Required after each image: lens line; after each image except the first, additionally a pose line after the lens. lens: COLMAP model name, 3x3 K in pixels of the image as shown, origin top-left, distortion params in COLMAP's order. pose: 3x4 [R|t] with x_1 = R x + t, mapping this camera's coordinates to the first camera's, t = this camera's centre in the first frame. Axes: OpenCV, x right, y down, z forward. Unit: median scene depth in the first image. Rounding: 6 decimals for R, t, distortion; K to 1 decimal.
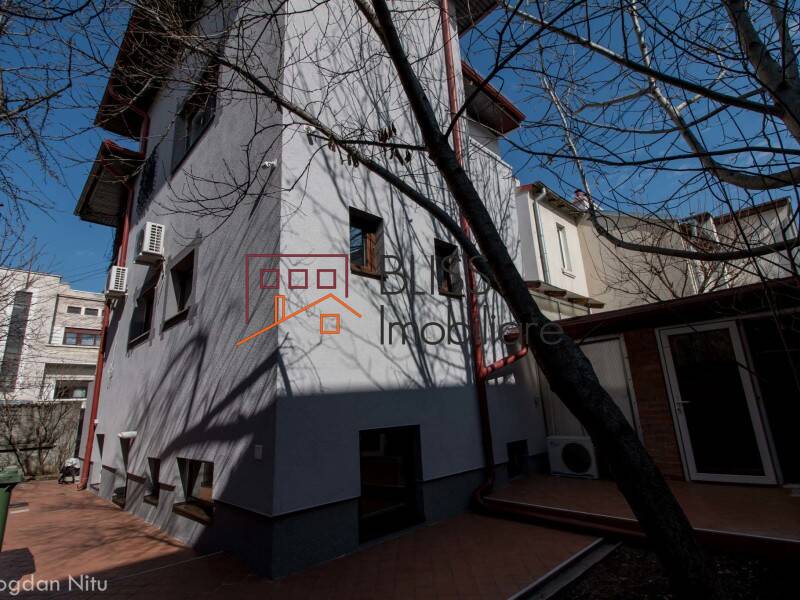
lens RADIAL K [[410.2, 0, 398.6], [0, 410.2, 296.9], [0, 0, 1]] dist [0.013698, -0.015201]
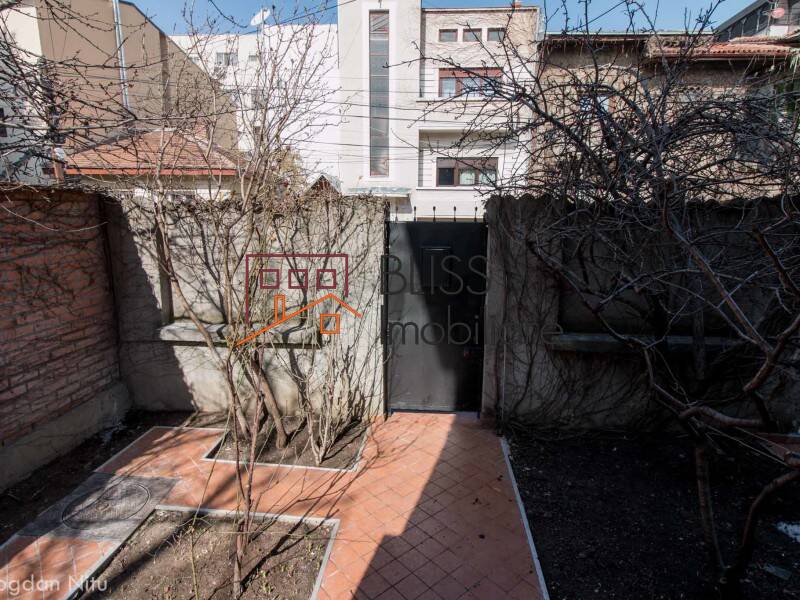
lens RADIAL K [[469.8, 0, 397.8], [0, 469.8, 302.2], [0, 0, 1]] dist [0.007487, -0.003214]
pose [[0.669160, 0.197531, -0.716384, -1.284084], [0.150494, 0.908026, 0.390947, 0.477065], [0.727720, -0.369418, 0.577888, 1.916609]]
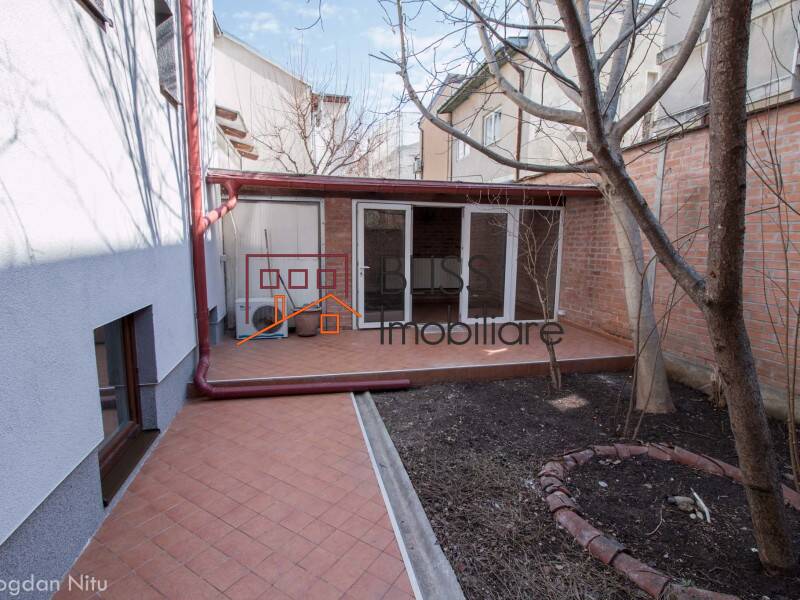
lens RADIAL K [[410.2, 0, 399.9], [0, 410.2, 299.8], [0, 0, 1]] dist [0.013698, -0.015201]
pose [[0.499029, -0.064843, 0.864156, -0.261447], [-0.261077, 0.939616, 0.221271, 0.055353], [-0.826322, -0.336032, 0.451967, 0.343489]]
